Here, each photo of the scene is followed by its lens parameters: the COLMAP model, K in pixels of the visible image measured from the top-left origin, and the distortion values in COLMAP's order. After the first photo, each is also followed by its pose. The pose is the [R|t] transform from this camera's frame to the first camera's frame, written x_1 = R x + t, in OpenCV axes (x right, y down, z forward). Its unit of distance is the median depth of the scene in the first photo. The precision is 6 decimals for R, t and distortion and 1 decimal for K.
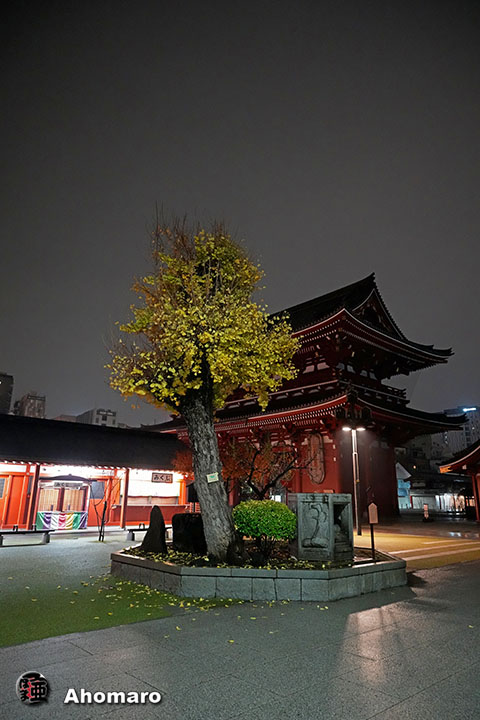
lens RADIAL K [[467.7, 0, 241.4], [0, 467.7, 360.8], [0, 0, 1]] dist [-0.010176, 0.013848]
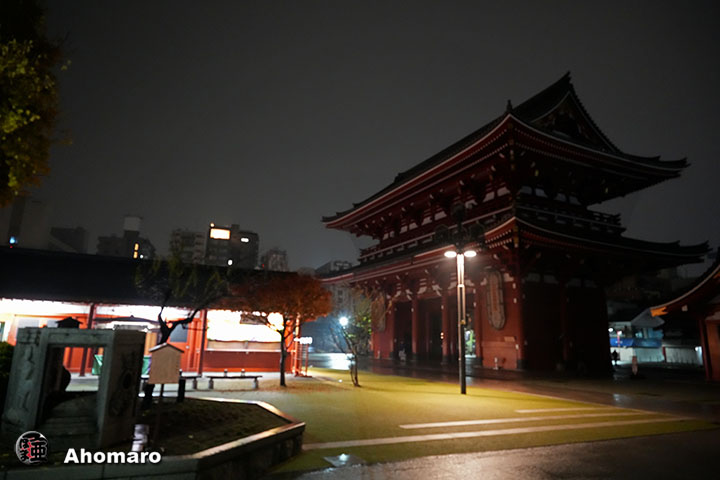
lens RADIAL K [[467.7, 0, 357.6], [0, 467.7, 238.7], [0, 0, 1]] dist [-0.010176, 0.013848]
pose [[0.962218, -0.048457, -0.267934, 0.140777], [0.064172, 0.996675, 0.050207, 0.036406], [0.264610, -0.065504, 0.962128, 0.118731]]
